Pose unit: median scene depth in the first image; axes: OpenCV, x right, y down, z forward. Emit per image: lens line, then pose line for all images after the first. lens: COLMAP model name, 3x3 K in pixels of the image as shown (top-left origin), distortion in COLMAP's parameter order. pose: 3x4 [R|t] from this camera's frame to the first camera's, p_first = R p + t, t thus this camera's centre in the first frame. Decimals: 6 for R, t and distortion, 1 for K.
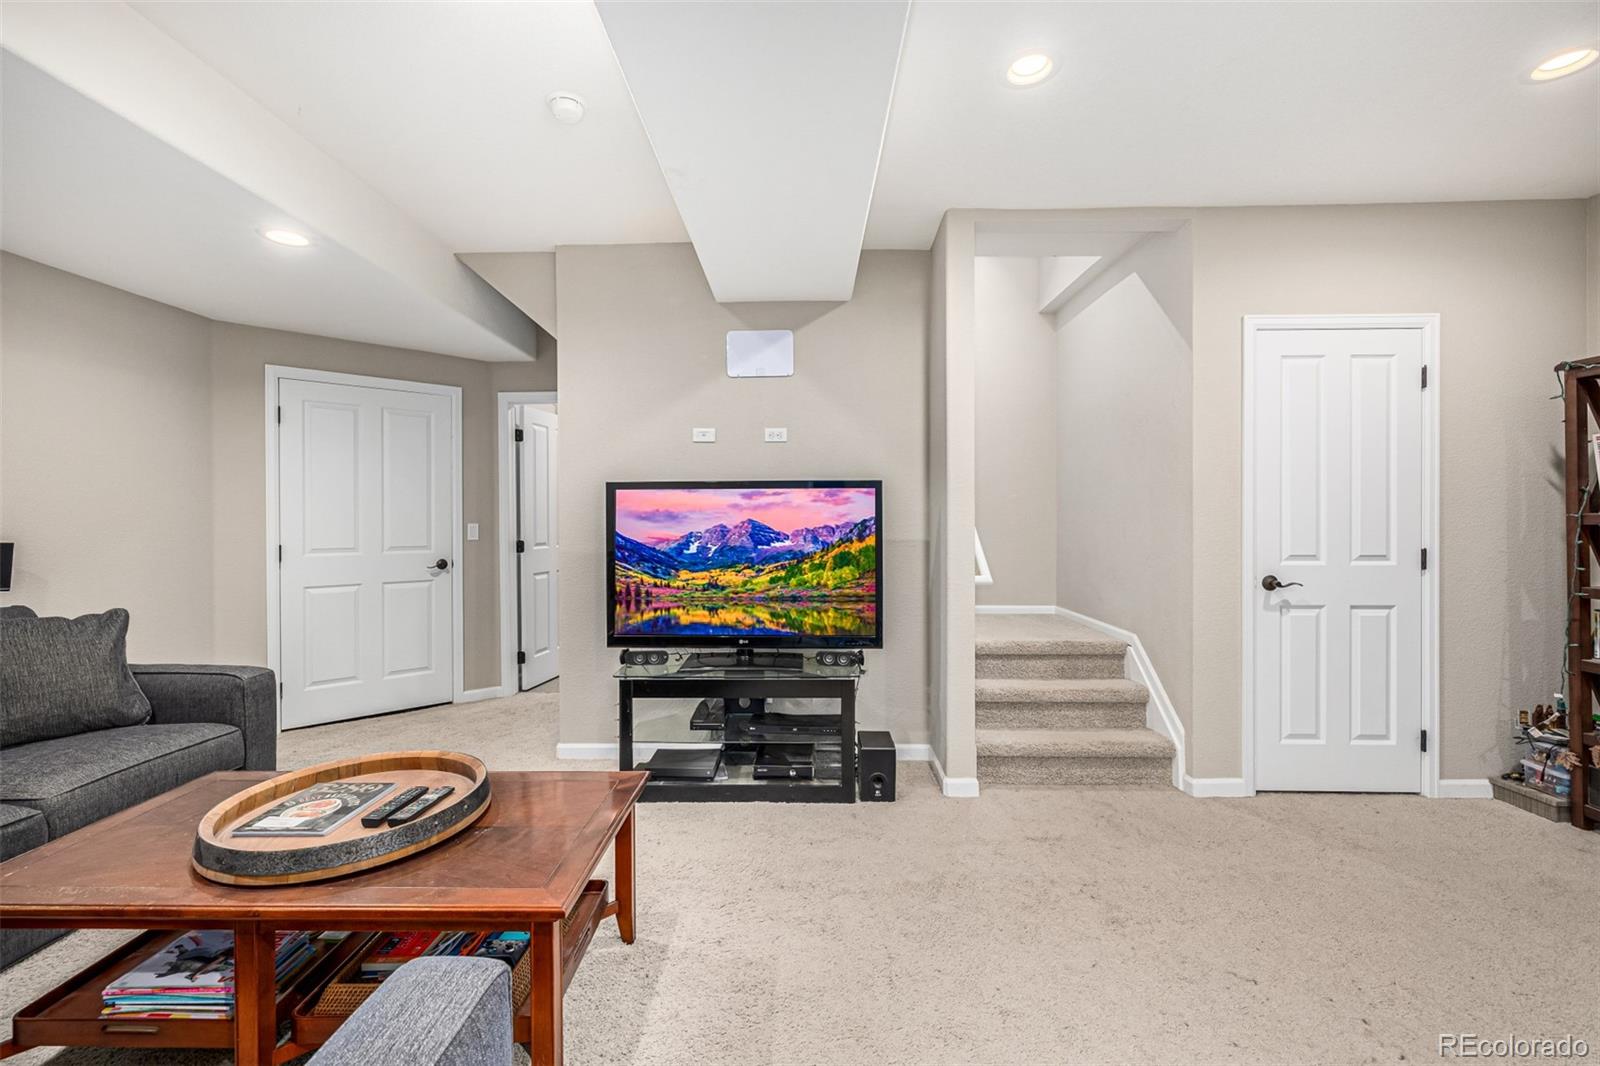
lens RADIAL K [[670.2, 0, 799.5], [0, 670.2, 512.4], [0, 0, 1]] dist [0.008815, 0.000045]
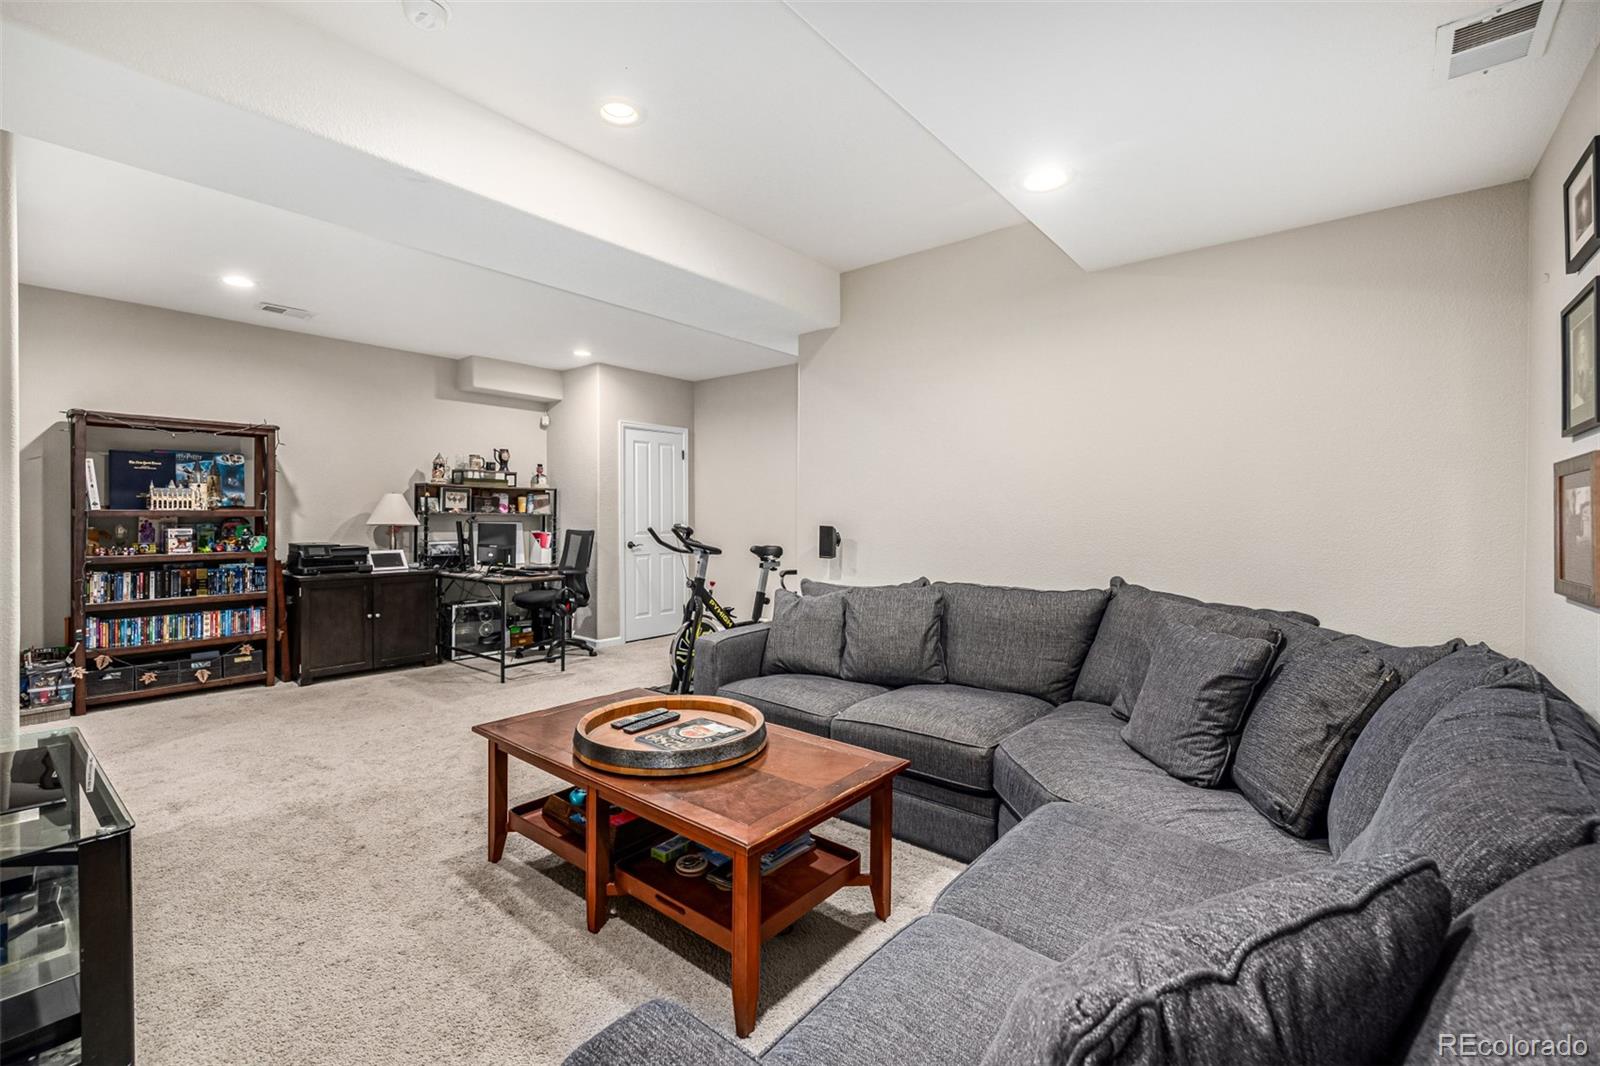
lens RADIAL K [[680.0, 0, 795.2], [0, 680.0, 522.2], [0, 0, 1]] dist [0.001696, 0.000423]
pose [[-0.777469, -0.002654, 0.628916, -0.896228], [-0.005380, 0.999983, -0.002432, 0.023868], [-0.628898, -0.005274, -0.777470, 1.010964]]
